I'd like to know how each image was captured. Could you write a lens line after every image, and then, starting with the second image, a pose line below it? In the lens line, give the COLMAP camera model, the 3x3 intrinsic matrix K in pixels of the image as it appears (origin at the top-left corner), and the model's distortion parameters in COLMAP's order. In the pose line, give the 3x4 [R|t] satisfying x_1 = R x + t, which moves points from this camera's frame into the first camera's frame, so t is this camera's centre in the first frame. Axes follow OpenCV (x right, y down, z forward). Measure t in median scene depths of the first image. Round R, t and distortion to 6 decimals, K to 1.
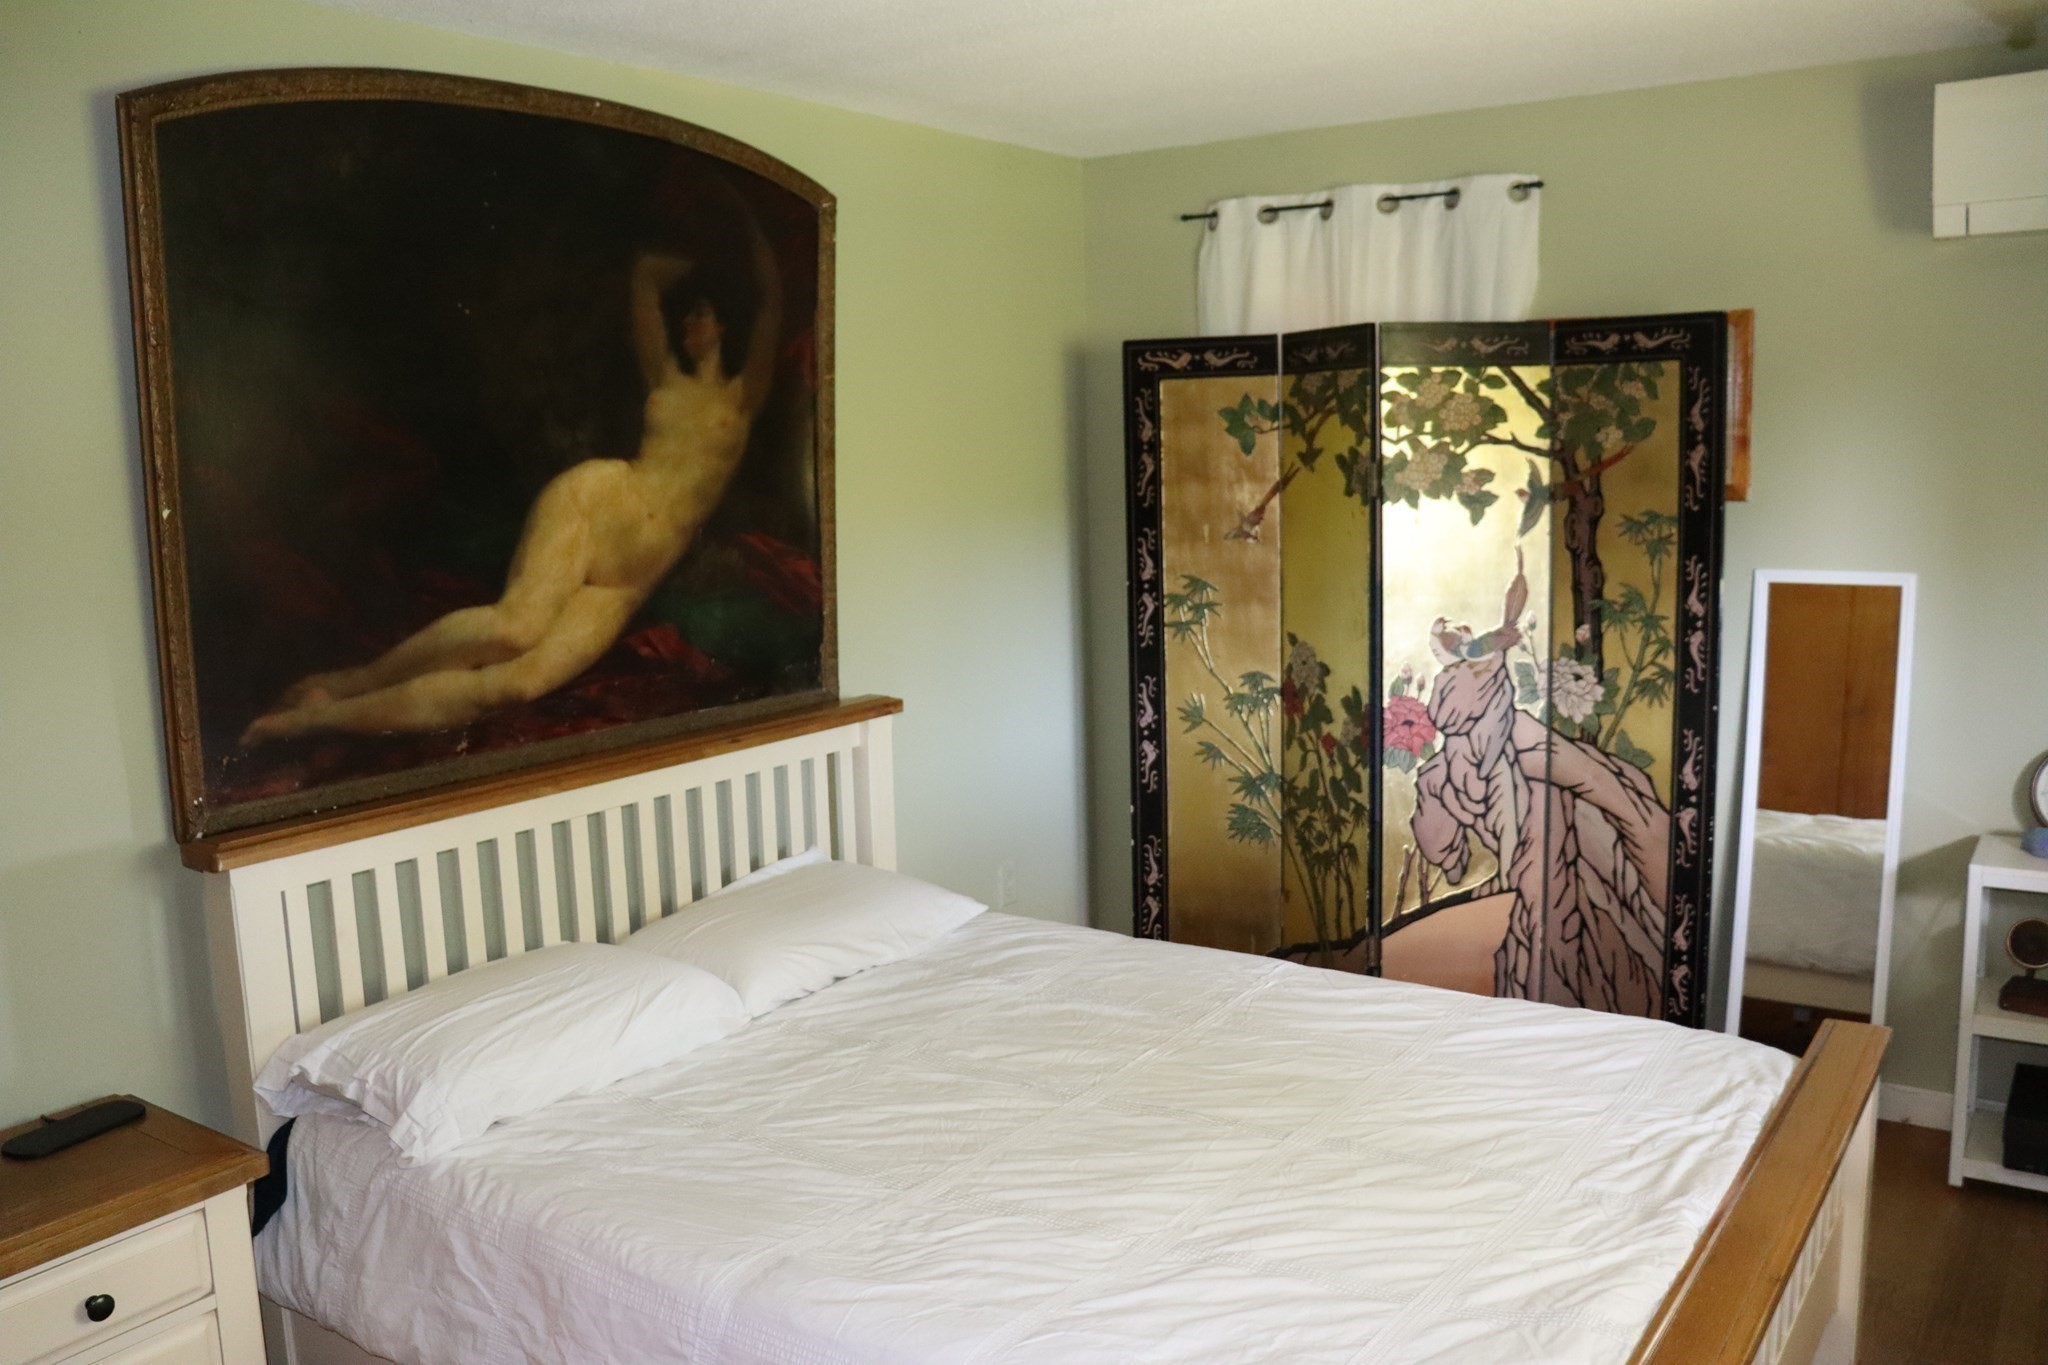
lens RADIAL K [[1682.5, 0, 1024.0], [0, 1682.5, 682.5], [0, 0, 1]] dist [-0.171700, 0.186102]
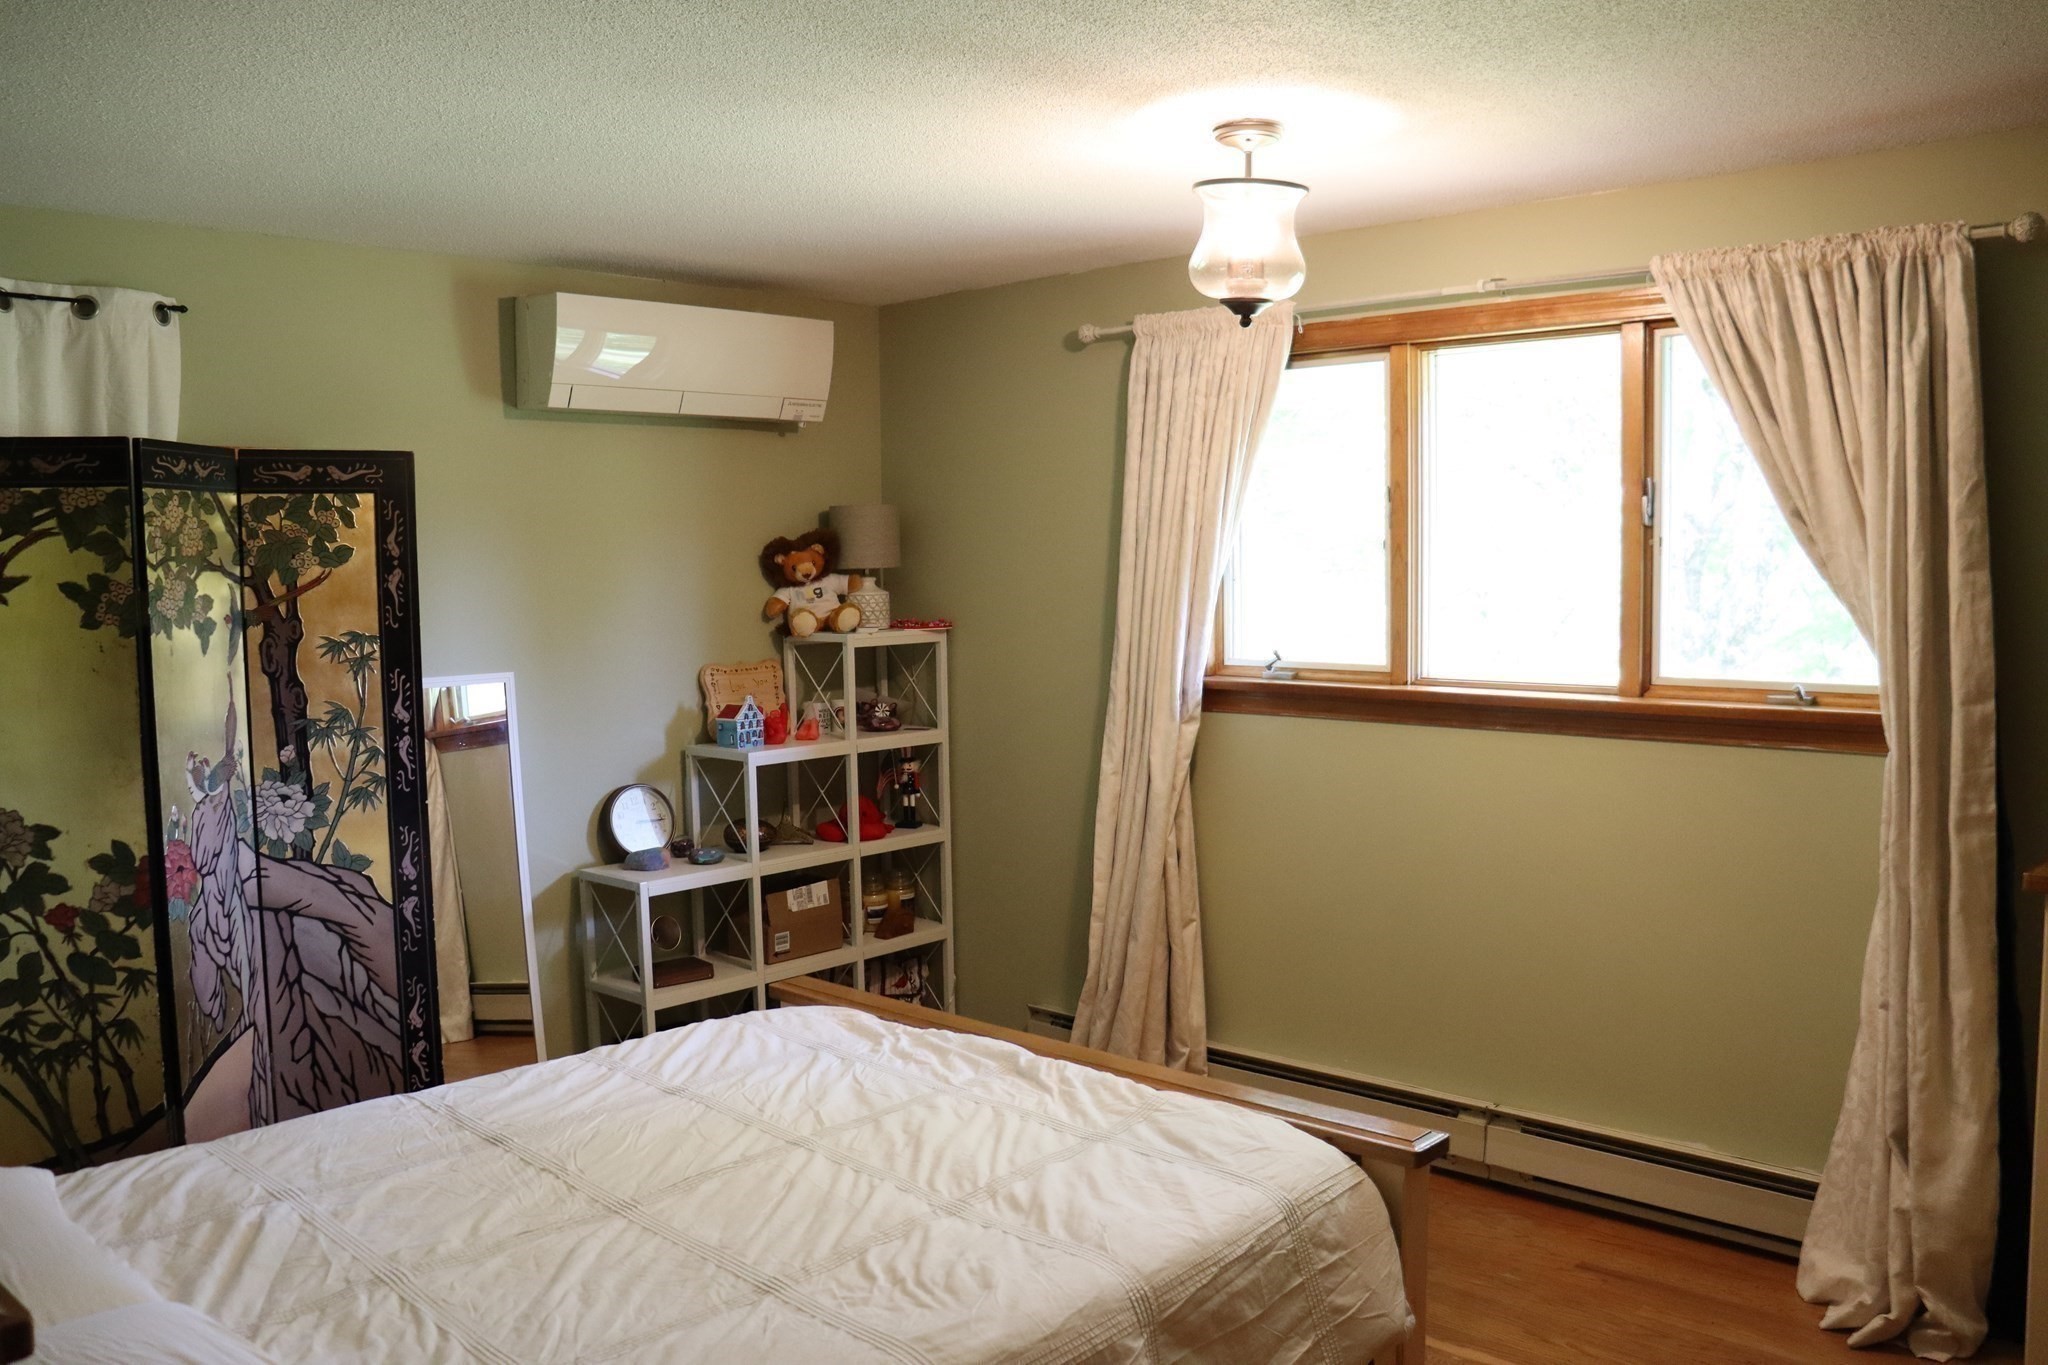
lens RADIAL K [[1682.5, 0, 1024.0], [0, 1682.5, 682.5], [0, 0, 1]] dist [-0.171700, 0.186102]
pose [[0.159782, -0.051463, 0.985810, -0.590214], [0.149757, 0.988345, 0.027322, -0.033223], [-0.975727, 0.143266, 0.165627, 0.383324]]
